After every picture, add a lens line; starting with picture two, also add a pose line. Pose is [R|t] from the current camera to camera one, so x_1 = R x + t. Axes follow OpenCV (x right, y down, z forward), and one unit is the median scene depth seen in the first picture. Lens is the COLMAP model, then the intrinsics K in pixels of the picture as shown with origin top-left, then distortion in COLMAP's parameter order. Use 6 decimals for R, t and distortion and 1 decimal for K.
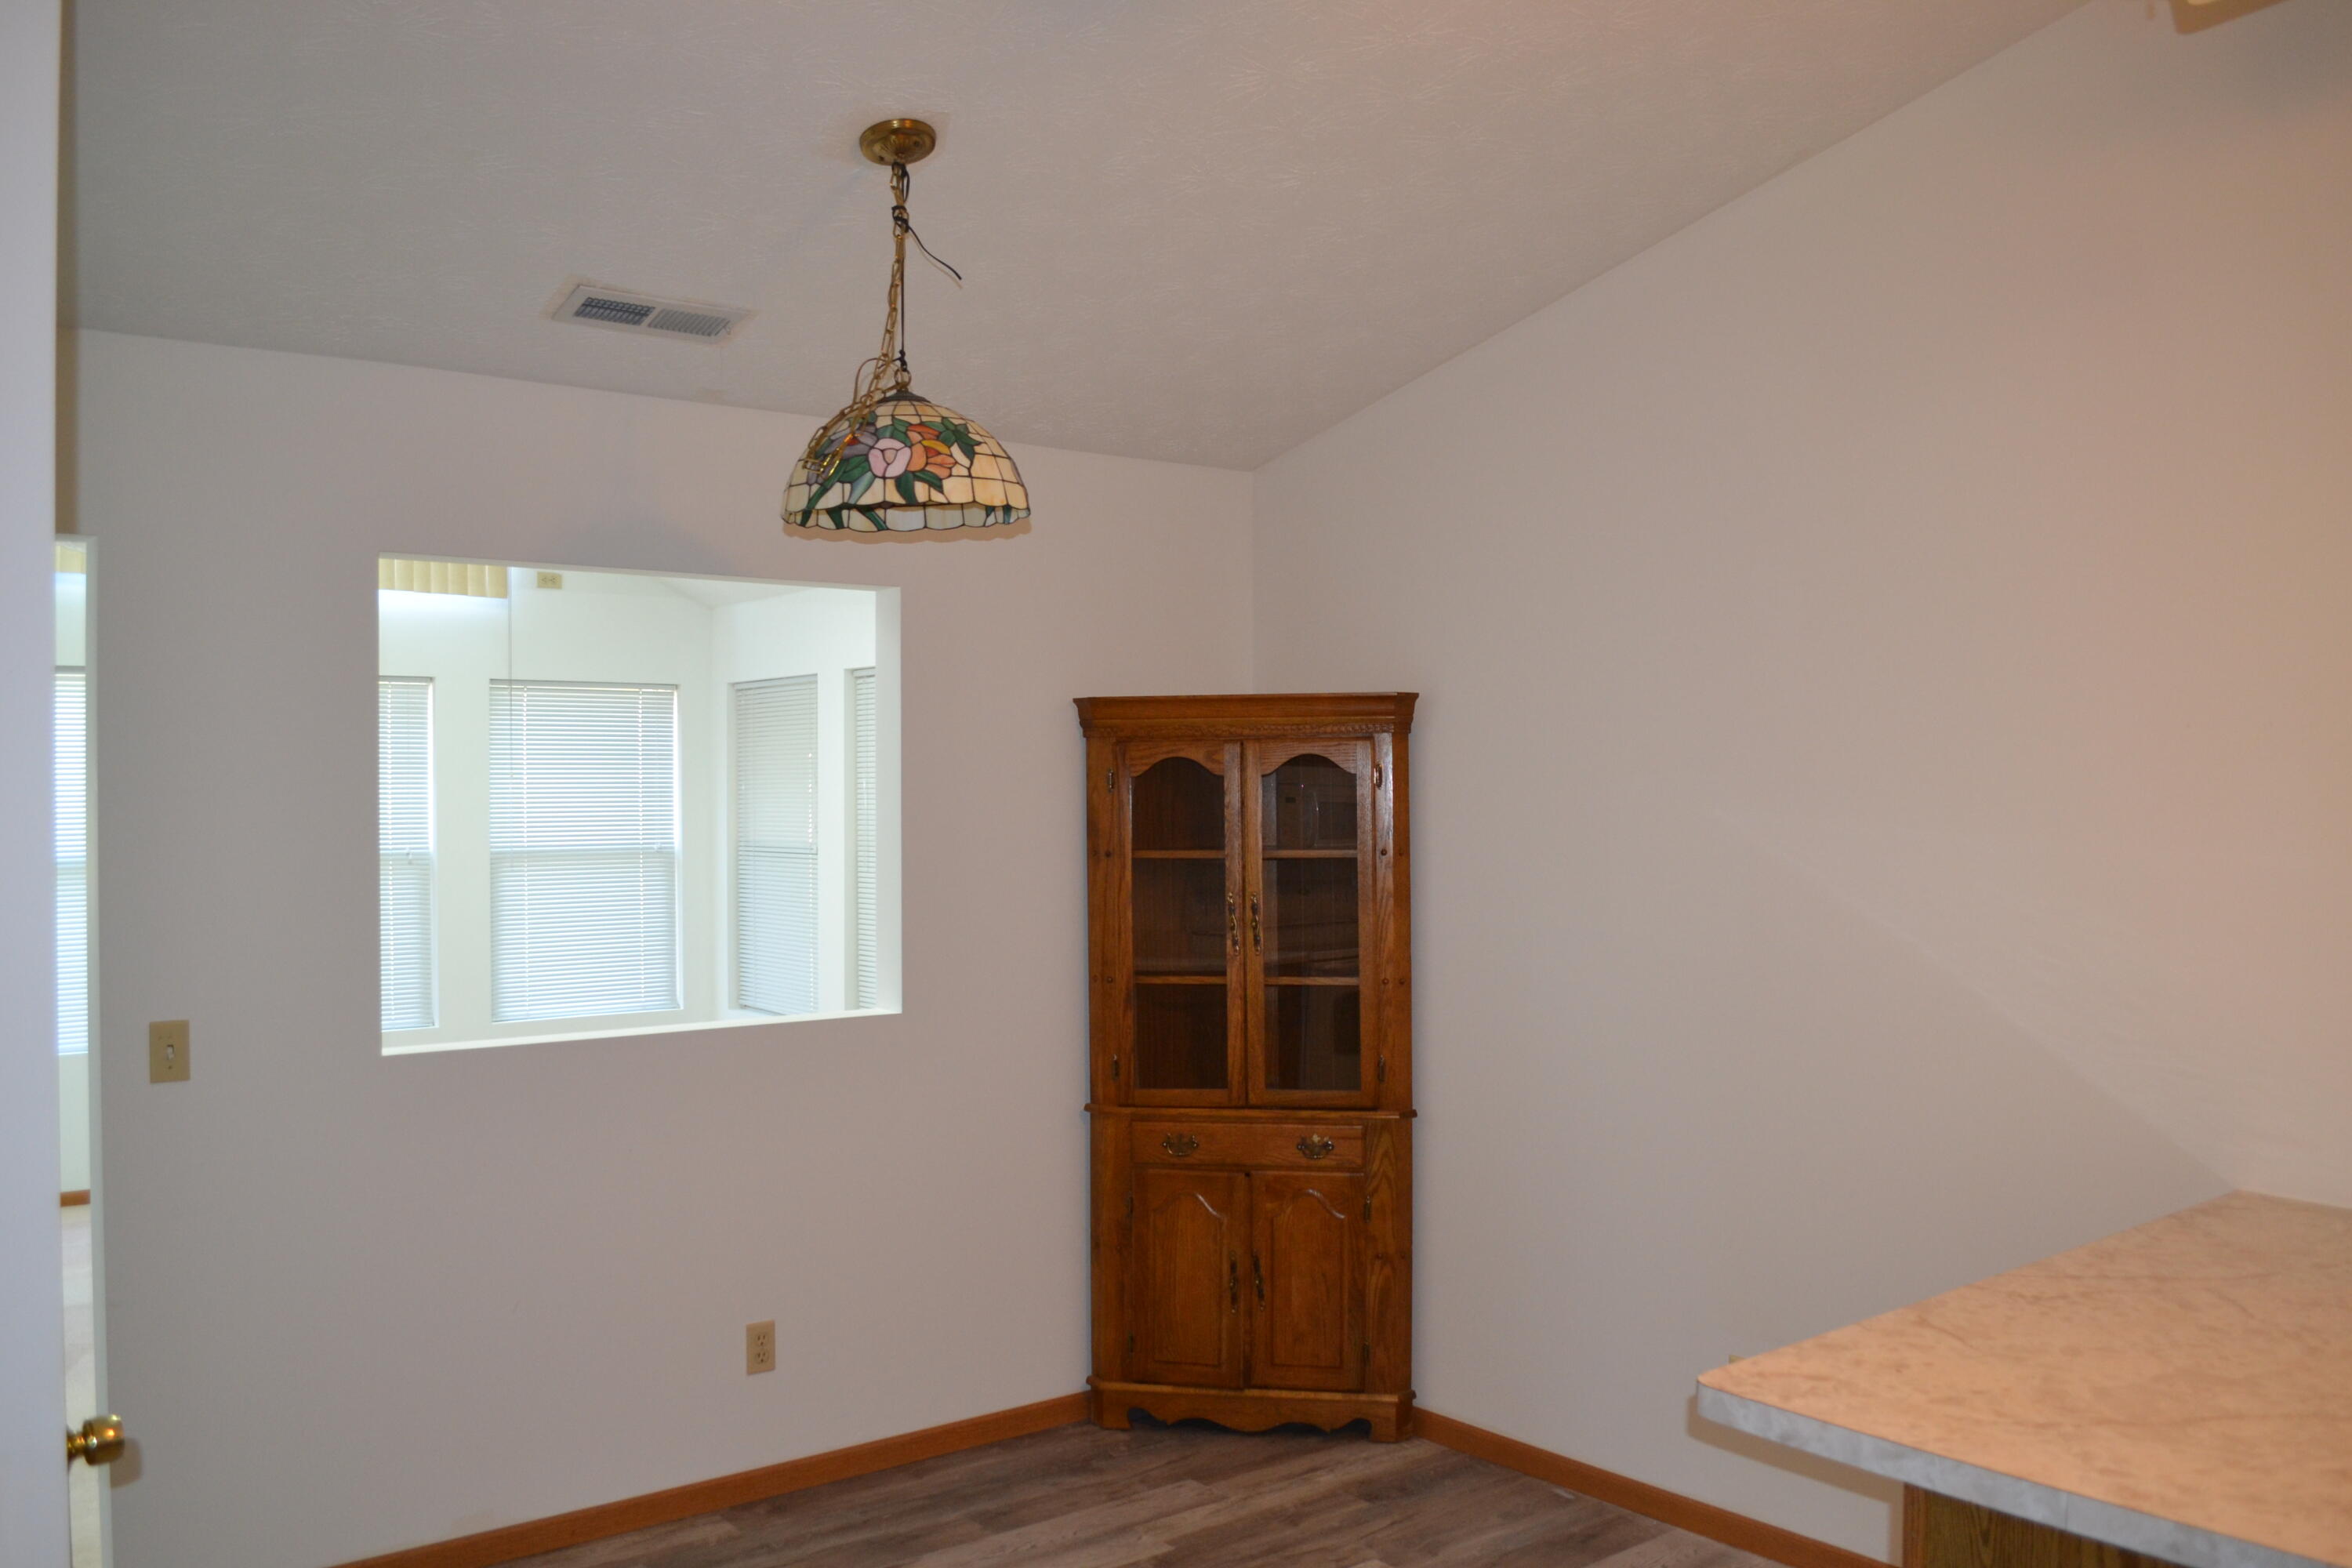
lens RADIAL K [[1886.6, 0, 1141.5], [0, 1886.6, 798.5], [0, 0, 1]] dist [-0.084415, 0.015210]
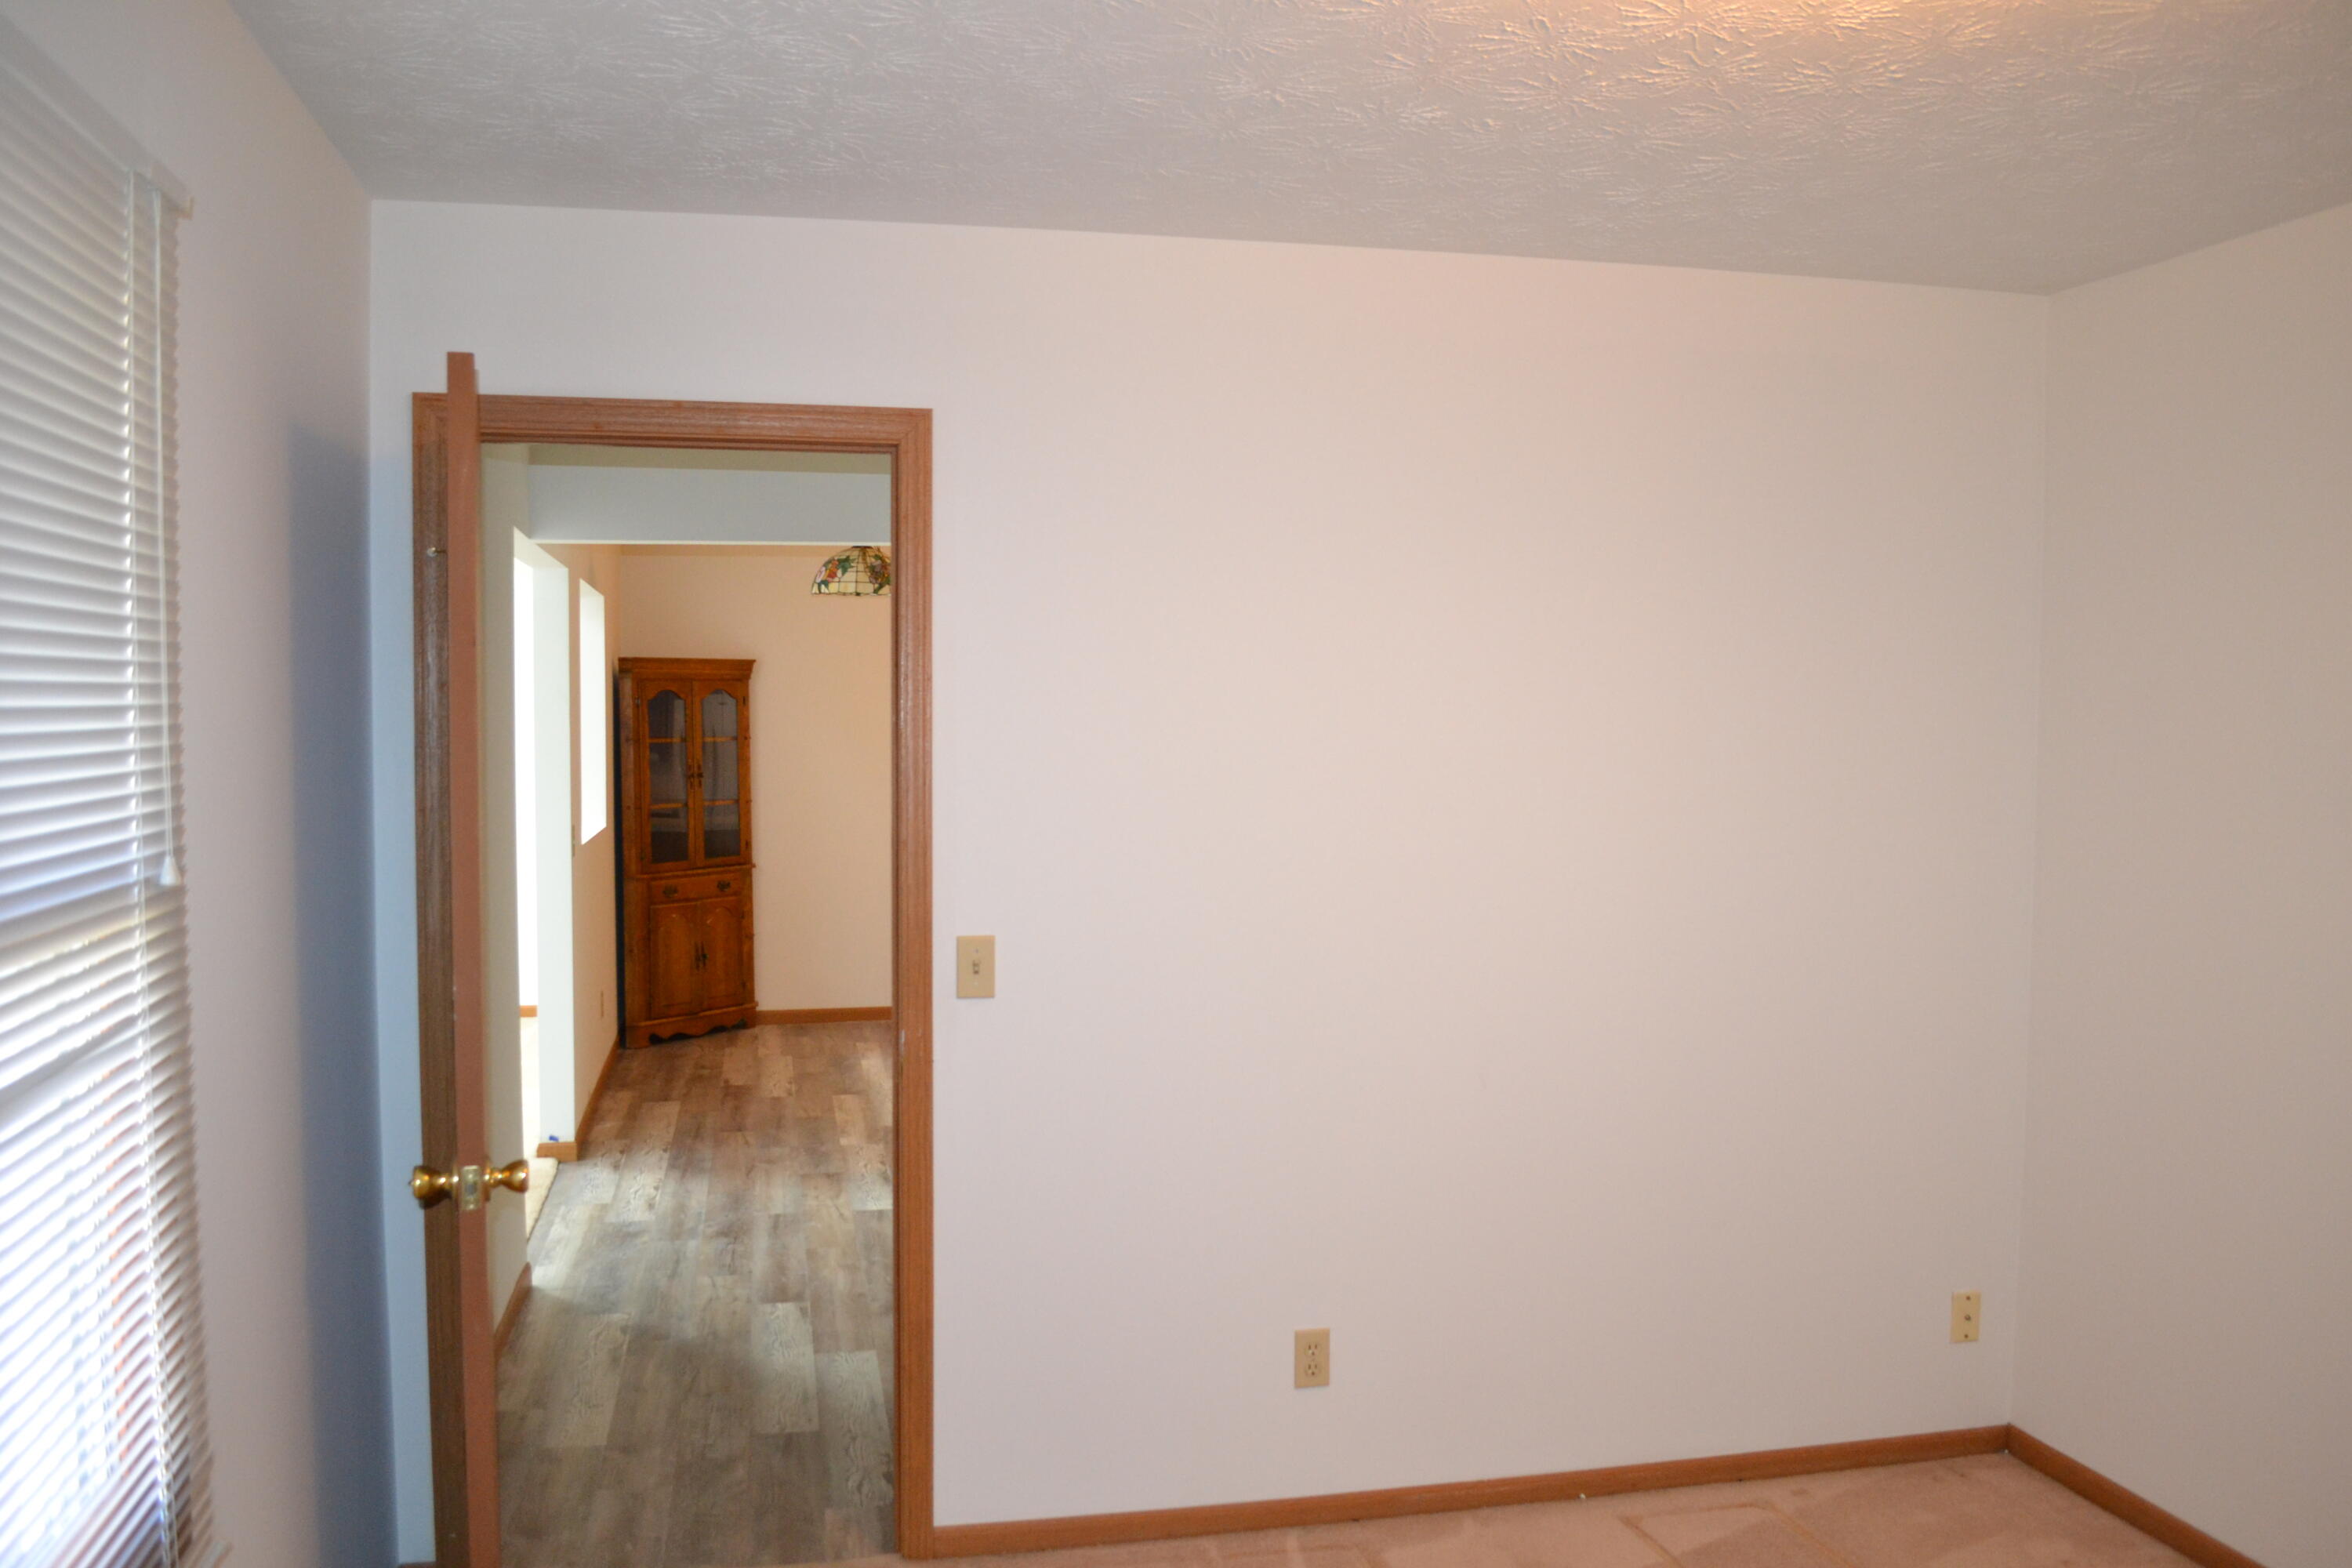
lens RADIAL K [[1886.6, 0, 1175.2], [0, 1886.6, 784.9], [0, 0, 1]] dist [-0.084415, 0.015210]
pose [[0.425027, -0.031400, 0.904636, -1.854731], [0.002738, 0.999438, 0.033404, 0.015140], [-0.905177, -0.011720, 0.424874, -0.351778]]
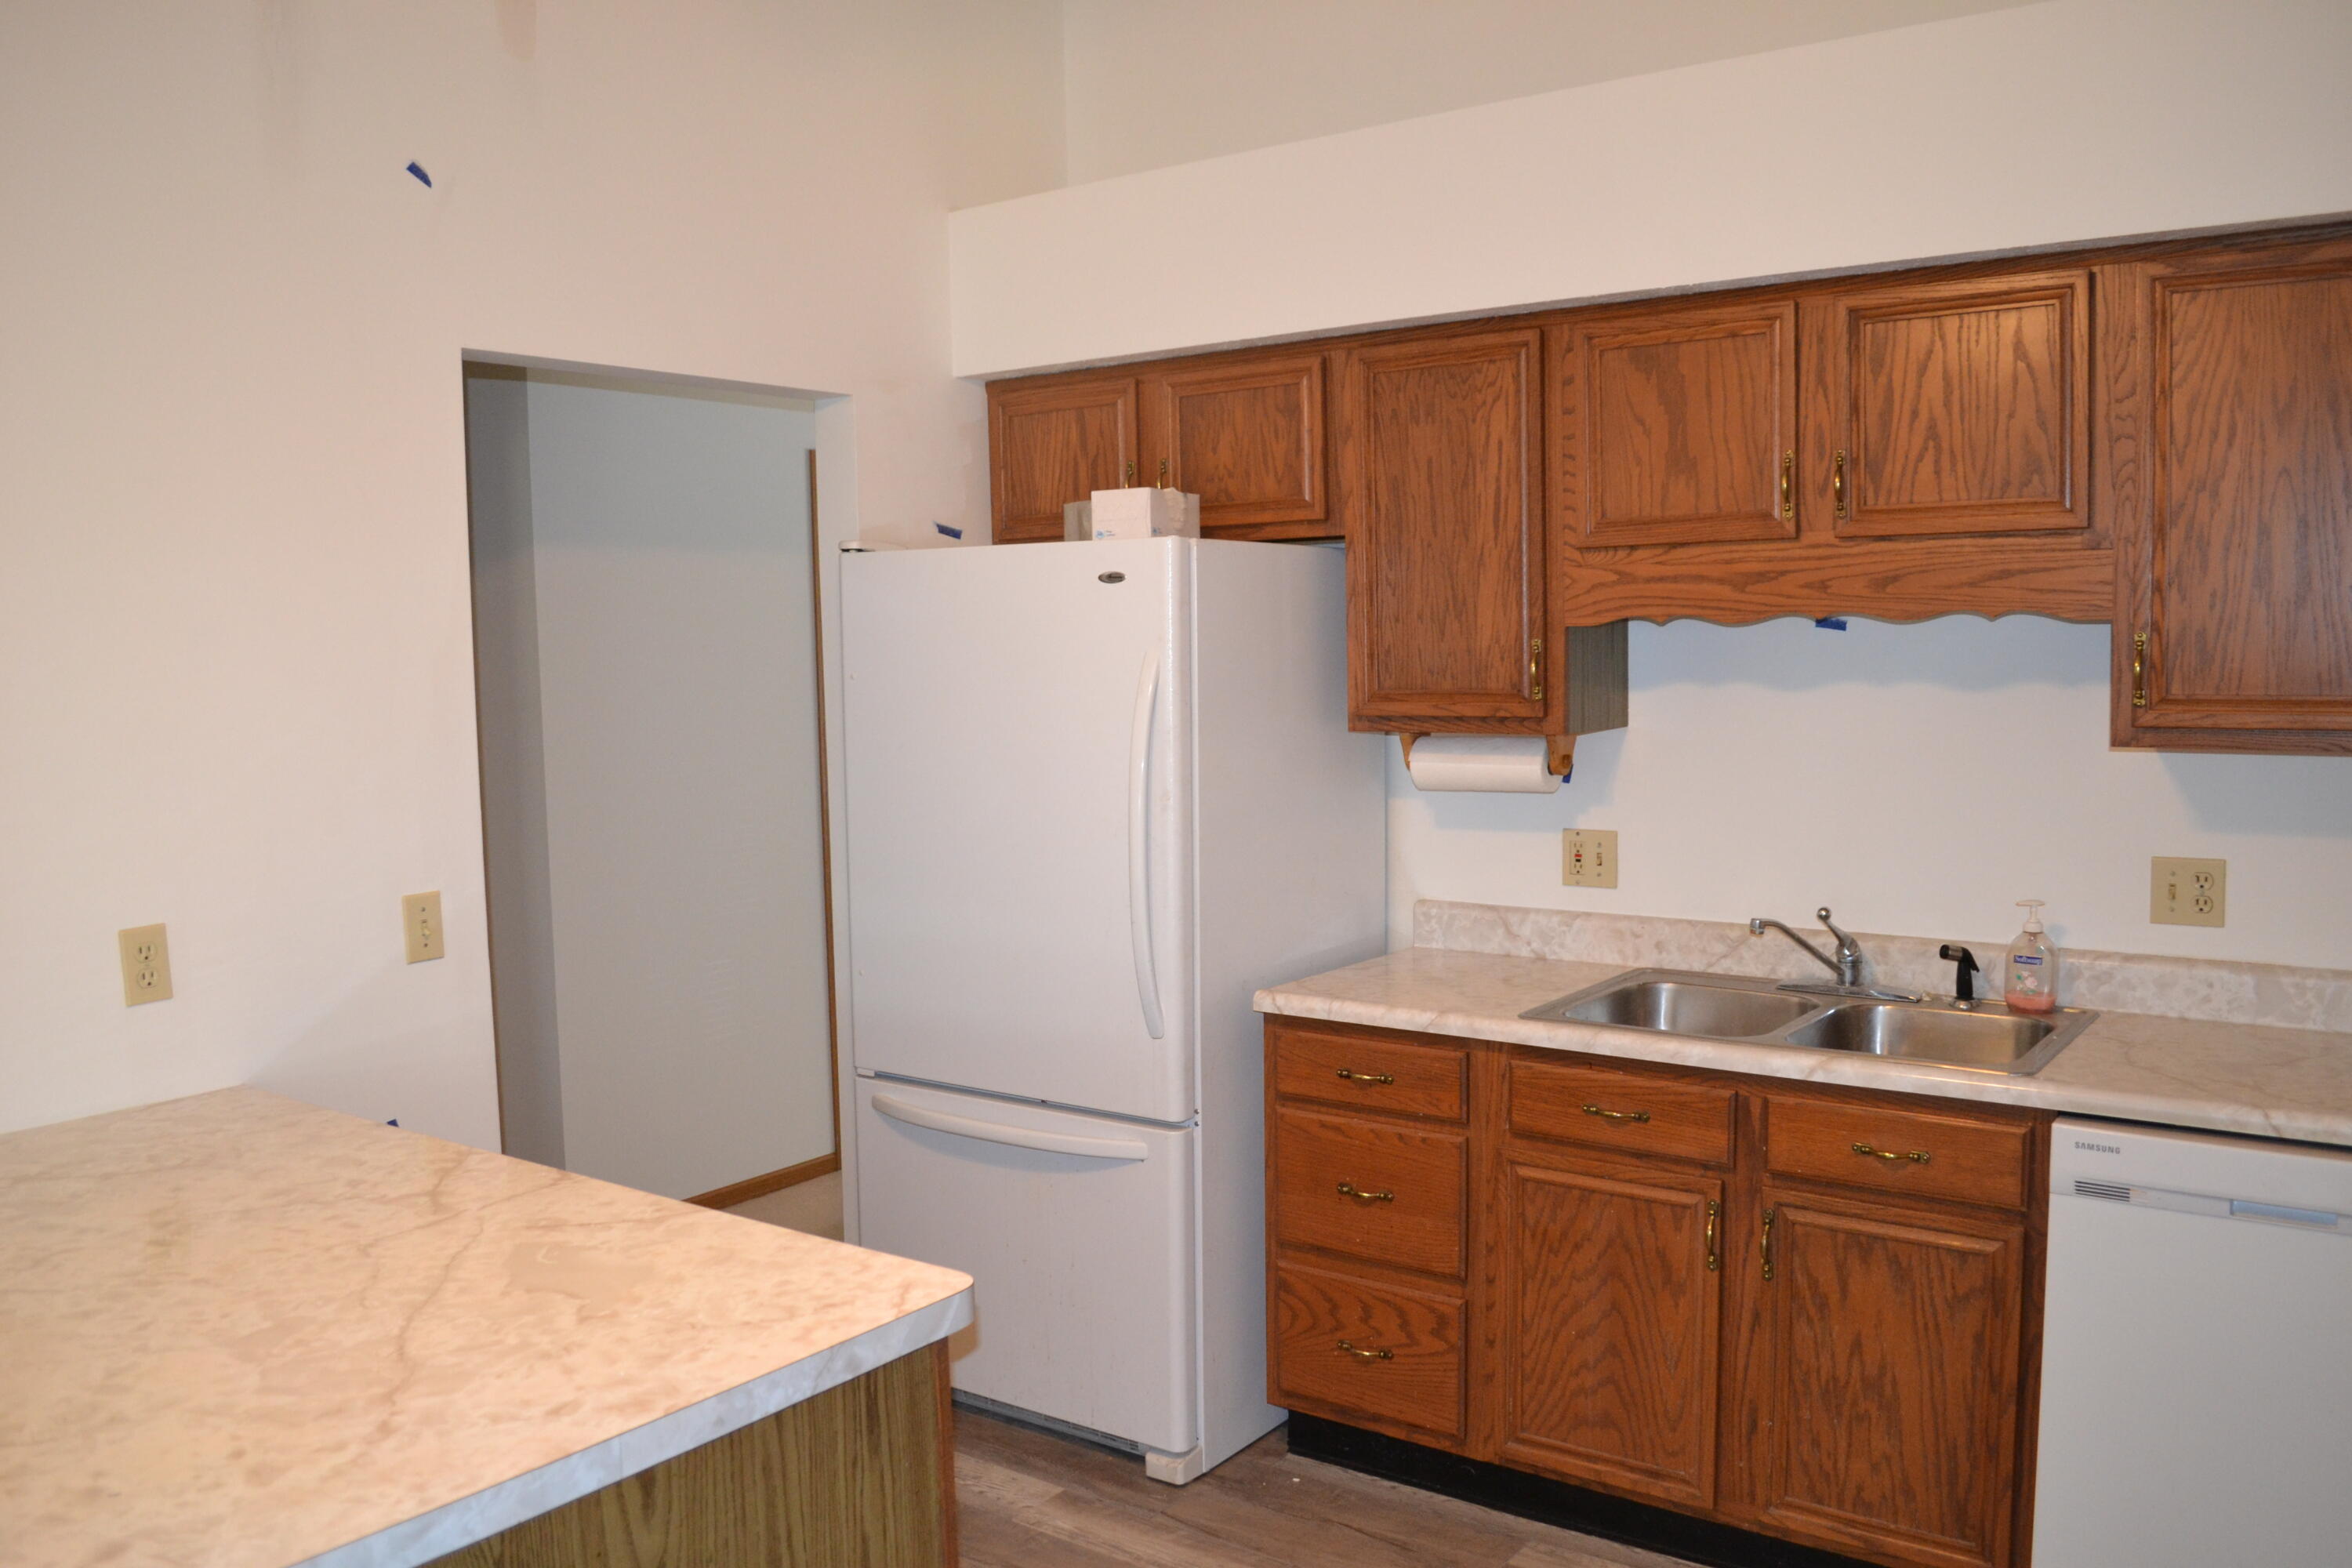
lens RADIAL K [[1886.6, 0, 1156.2], [0, 1886.6, 793.9], [0, 0, 1]] dist [-0.084415, 0.015210]
pose [[-0.262126, -0.074307, 0.962169, -0.177859], [0.030760, 0.995881, 0.085291, 0.007305], [-0.964543, 0.051953, -0.258761, 0.464926]]
